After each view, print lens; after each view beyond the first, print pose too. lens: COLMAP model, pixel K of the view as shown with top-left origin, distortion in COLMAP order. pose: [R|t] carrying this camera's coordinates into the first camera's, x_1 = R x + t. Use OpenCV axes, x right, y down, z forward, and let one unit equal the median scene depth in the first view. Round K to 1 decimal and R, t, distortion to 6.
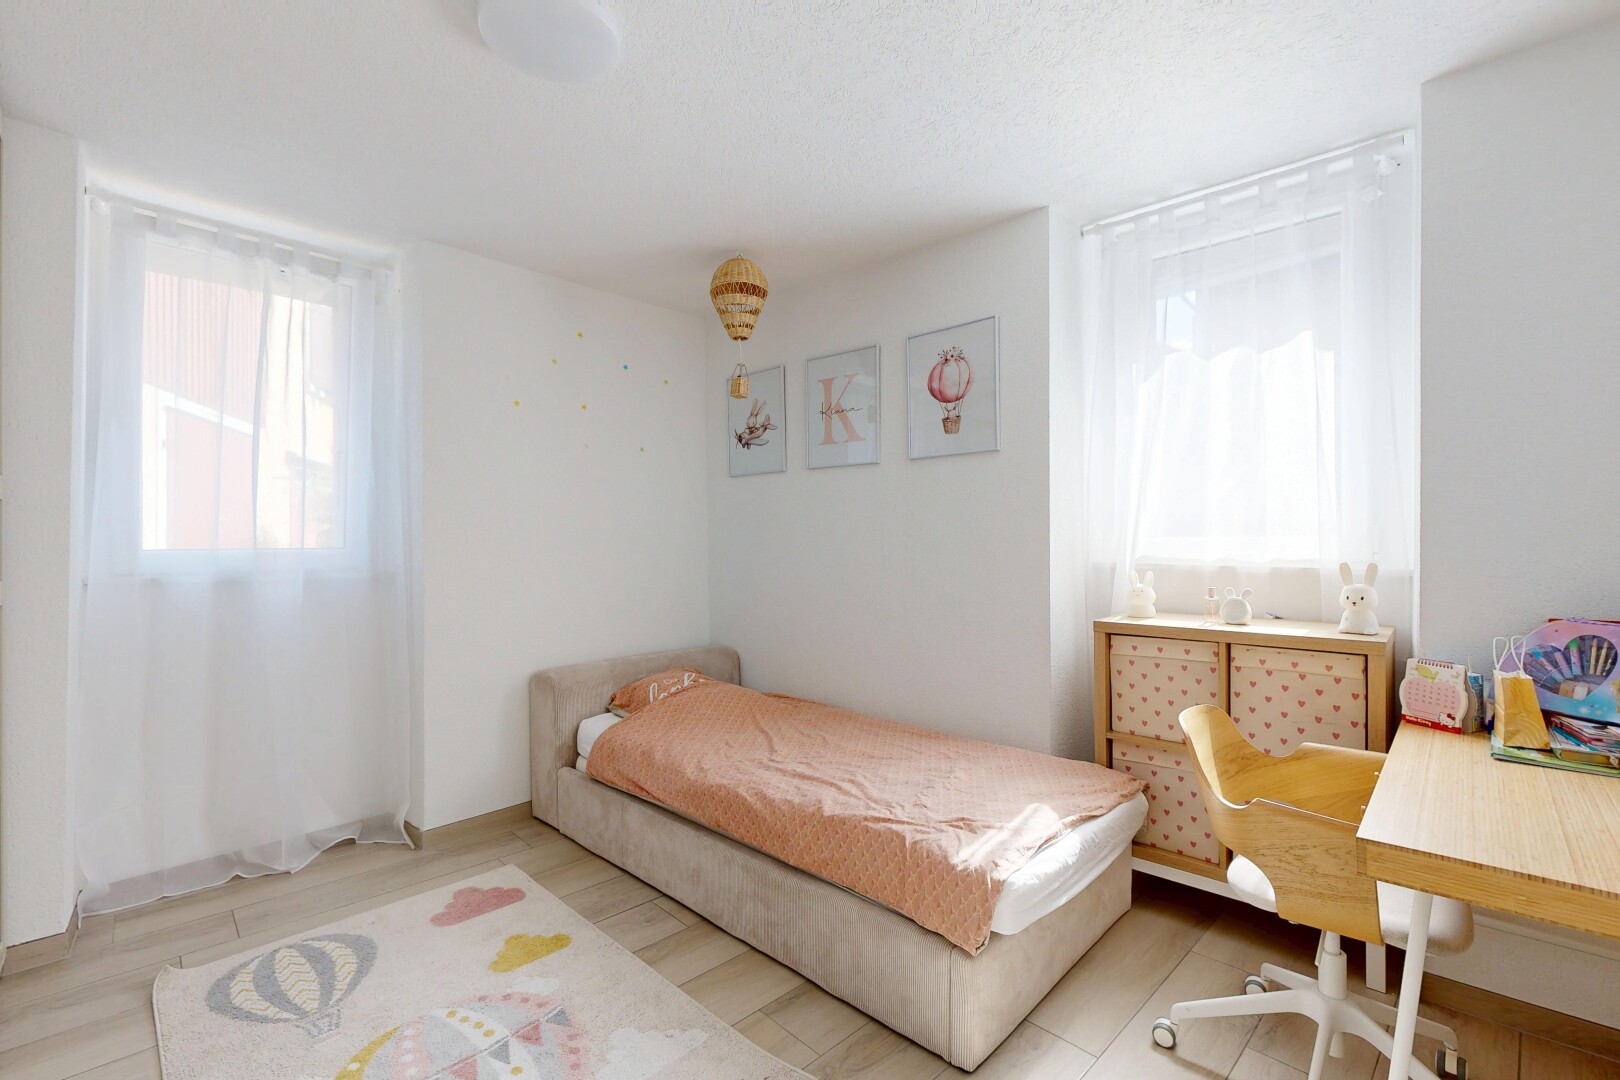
lens RADIAL K [[702.3, 0, 813.0], [0, 702.3, 541.7], [0, 0, 1]] dist [-0.000499, -0.000244]
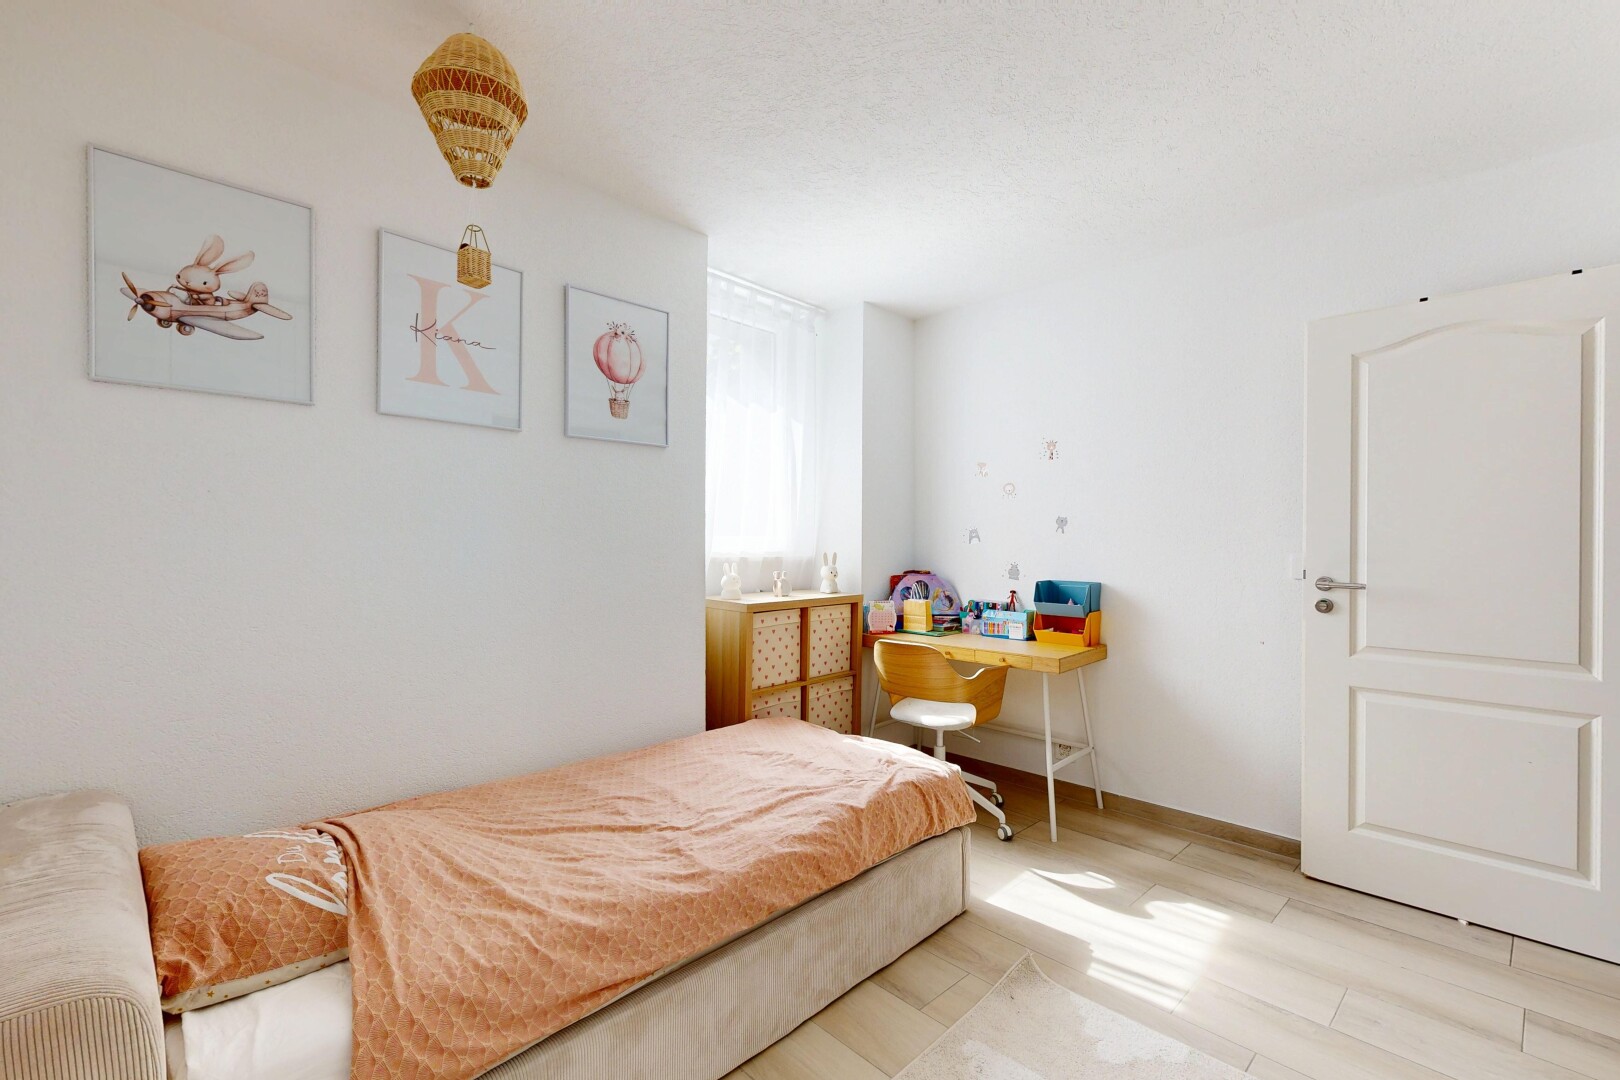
lens RADIAL K [[702.3, 0, 813.2], [0, 702.3, 539.2], [0, 0, 1]] dist [-0.000499, -0.000244]
pose [[0.013224, 0.003896, 0.999905, -0.706384], [-0.005329, 0.999978, -0.003825, 0.003481], [-0.999898, -0.005278, 0.013245, 0.747879]]
